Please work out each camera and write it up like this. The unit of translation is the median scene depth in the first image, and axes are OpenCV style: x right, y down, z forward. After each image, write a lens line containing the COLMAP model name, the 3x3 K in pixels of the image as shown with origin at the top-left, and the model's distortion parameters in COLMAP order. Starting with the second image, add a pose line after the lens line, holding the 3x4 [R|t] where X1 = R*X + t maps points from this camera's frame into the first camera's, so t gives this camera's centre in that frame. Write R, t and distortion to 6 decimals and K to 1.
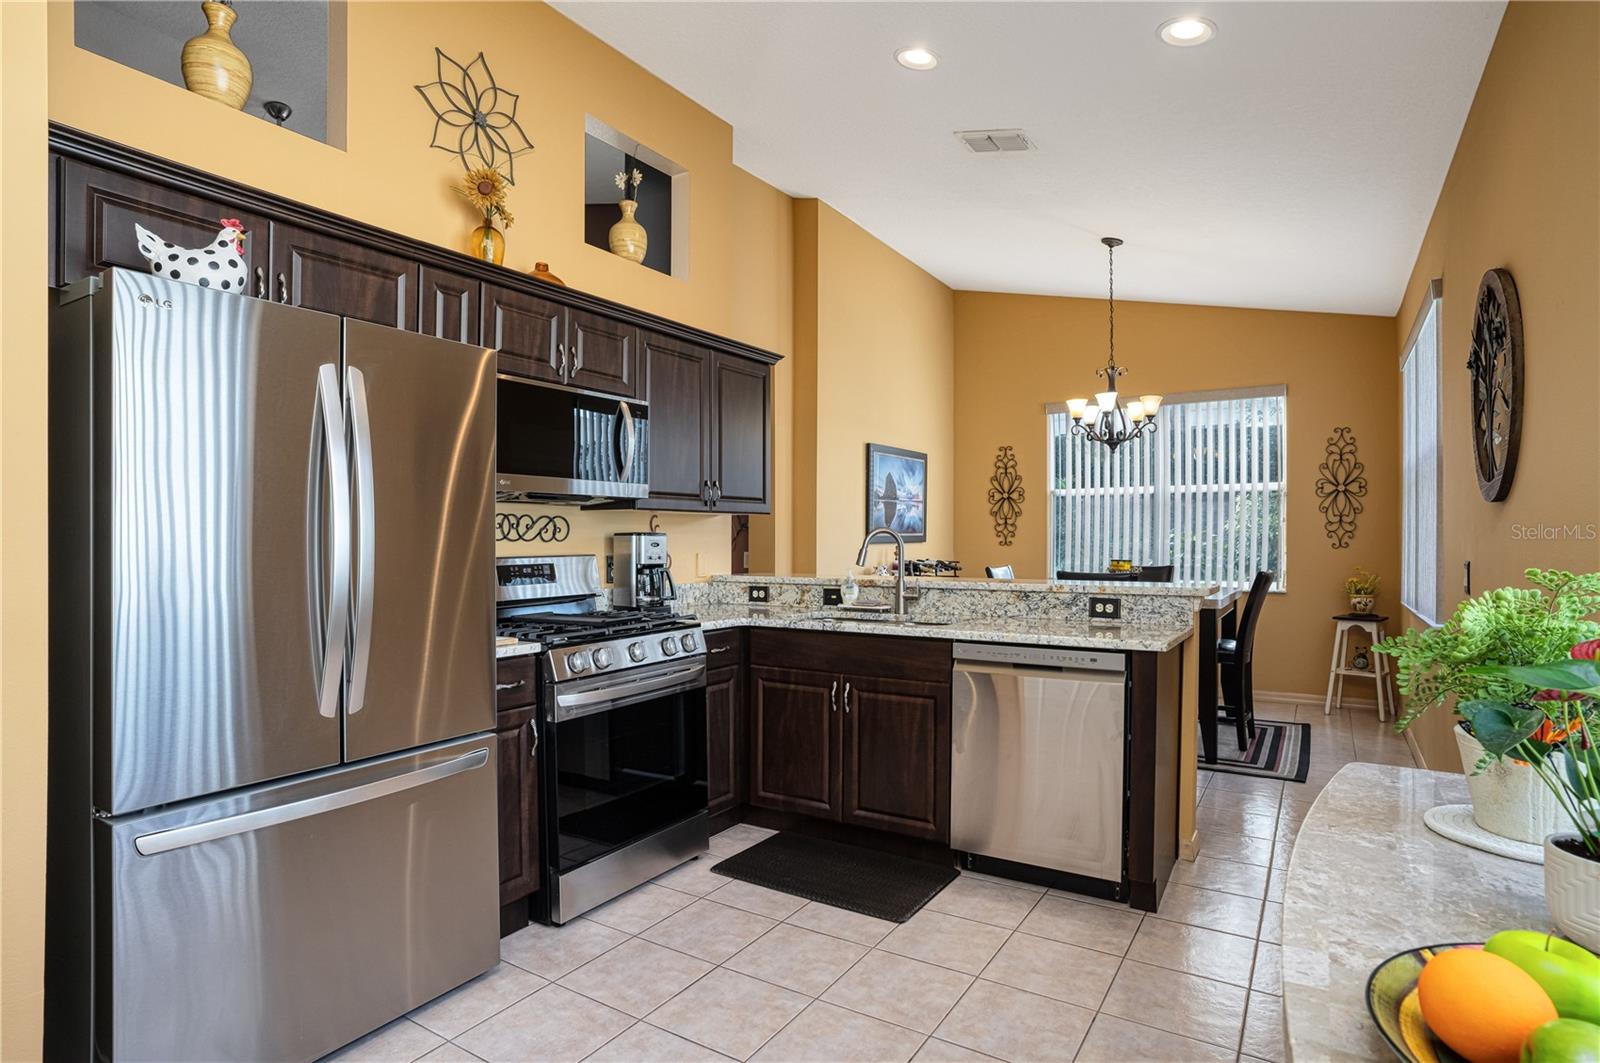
lens RADIAL K [[856.9, 0, 813.6], [0, 856.9, 511.6], [0, 0, 1]] dist [-0.003097, -0.000127]
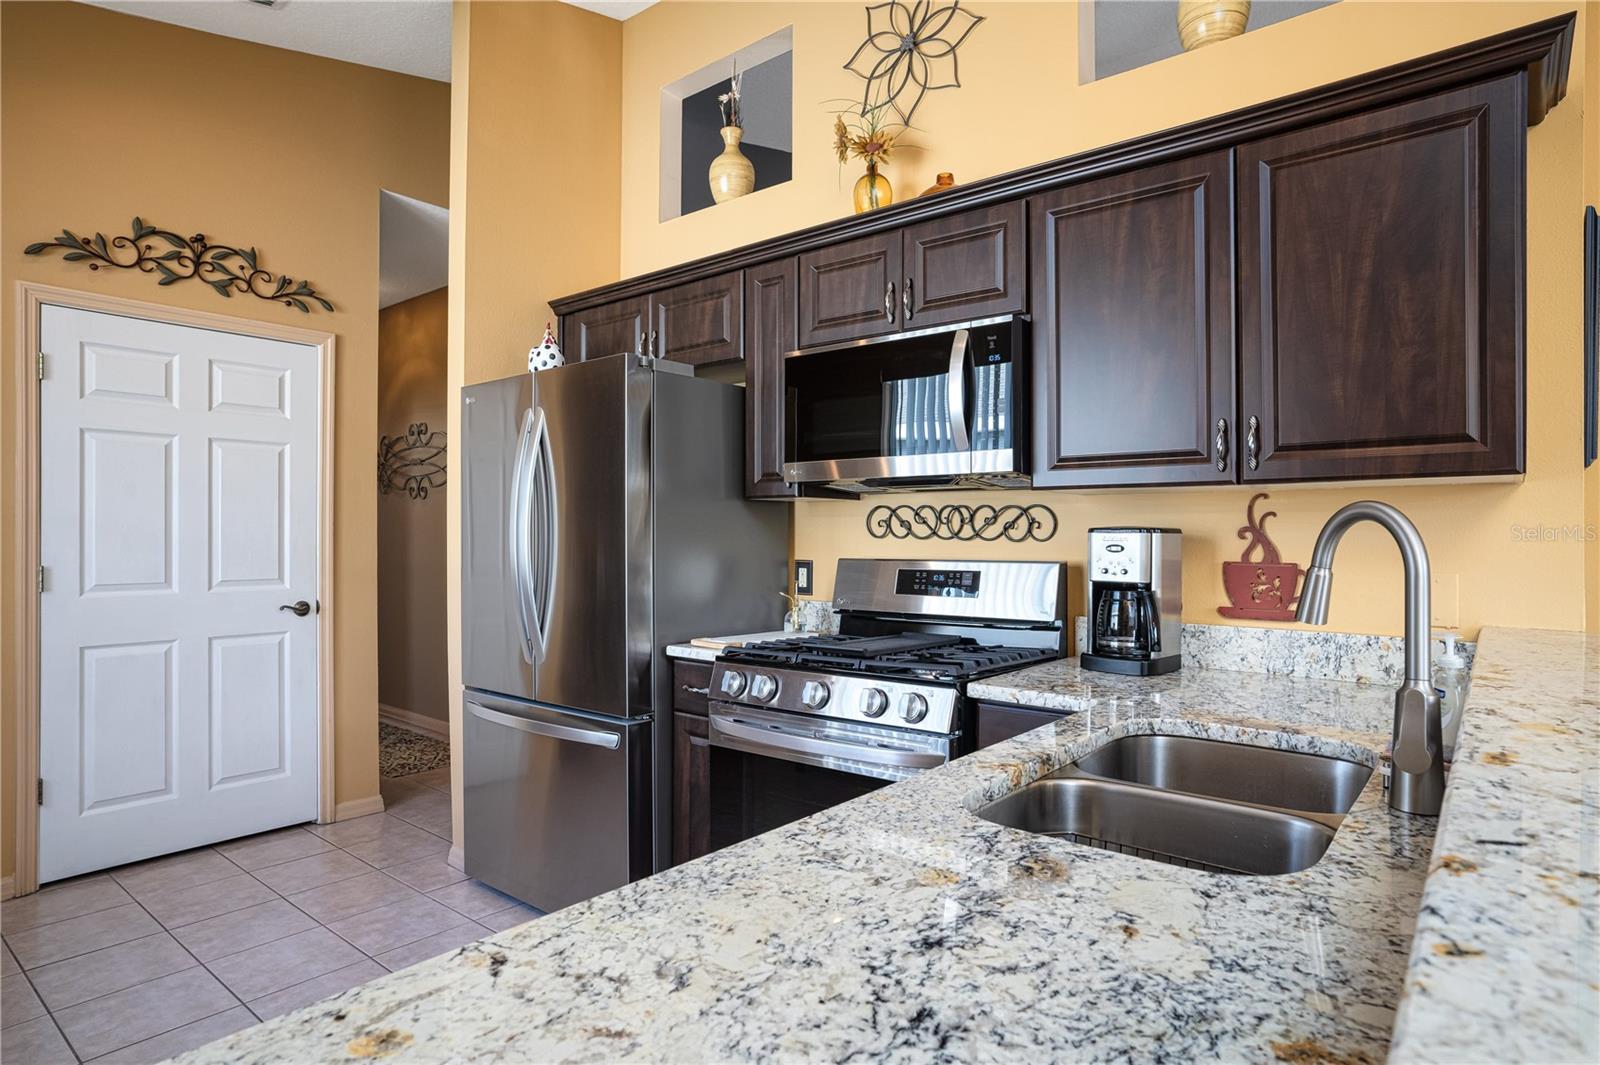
lens RADIAL K [[884.5, 0, 800.0], [0, 884.5, 532.5], [0, 0, 1]] dist [-0.046219, 0.044423]
pose [[-0.133350, -0.001964, -0.991067, 0.473989], [0.025120, 0.999670, -0.005361, 0.028700], [0.990751, -0.025611, -0.133257, 0.976412]]
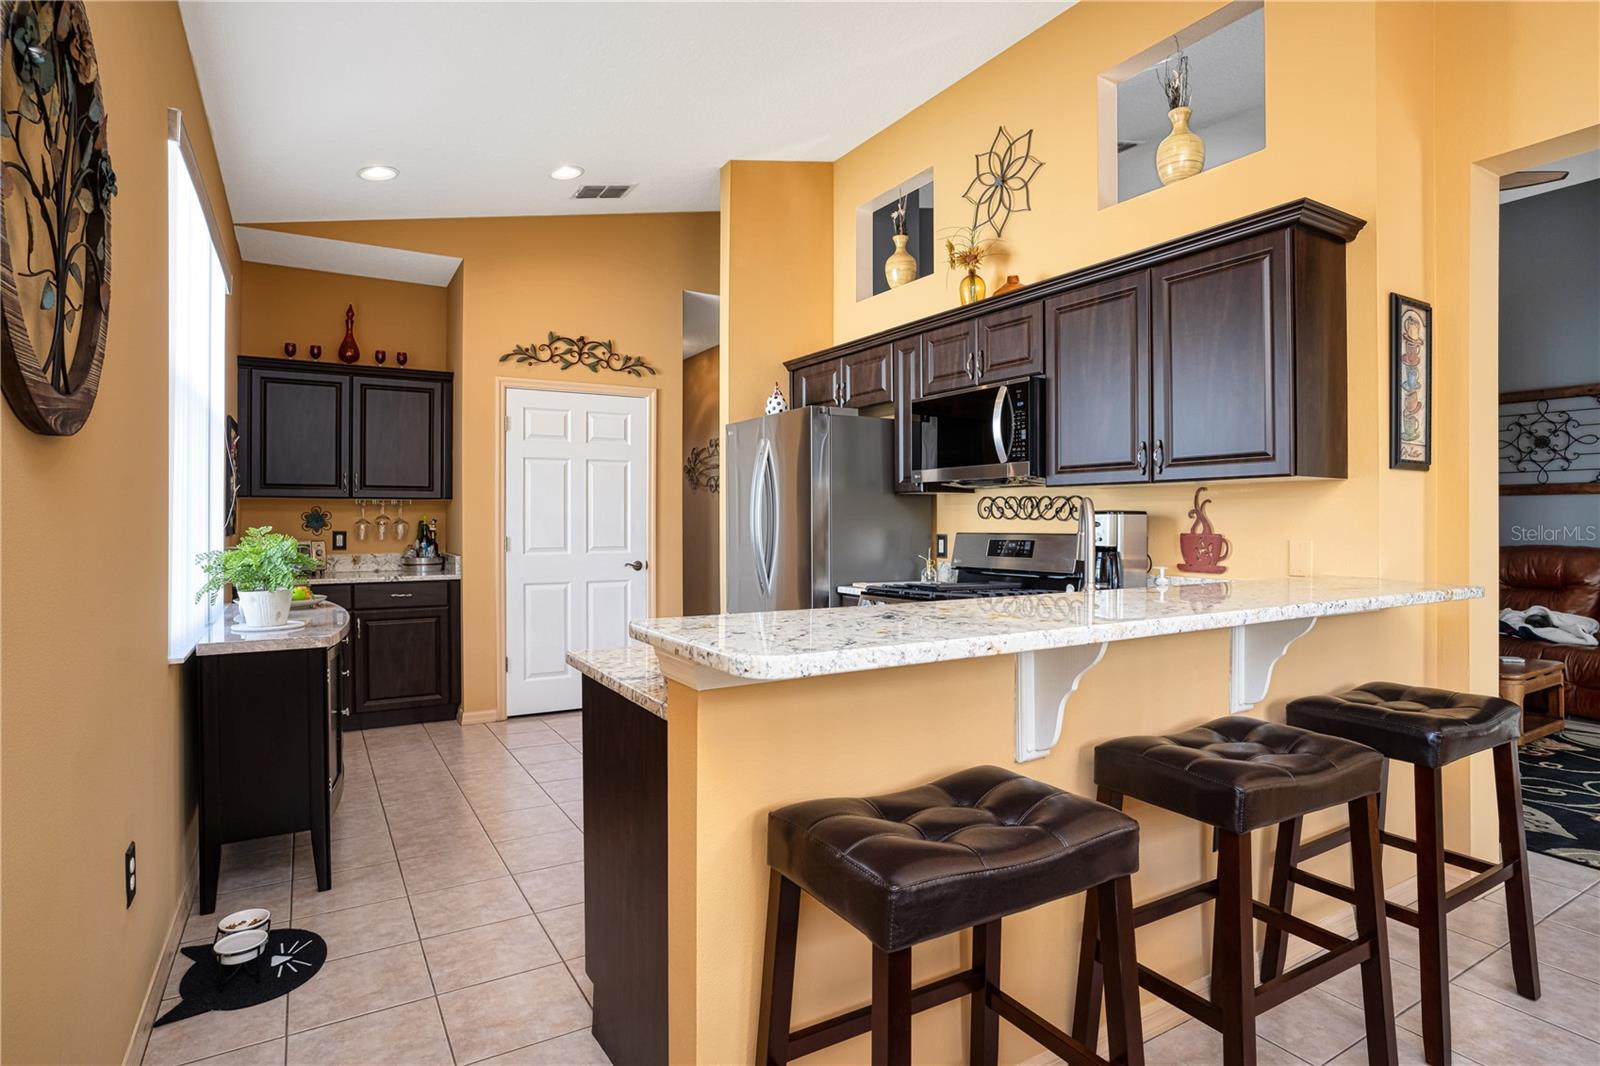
lens RADIAL K [[856.9, 0, 813.6], [0, 856.9, 513.1], [0, 0, 1]] dist [-0.003097, -0.000127]
pose [[-0.444916, -0.005907, -0.895553, 0.824010], [0.025604, 0.999486, -0.019313, 0.040761], [0.895206, -0.031523, -0.444536, 1.269791]]
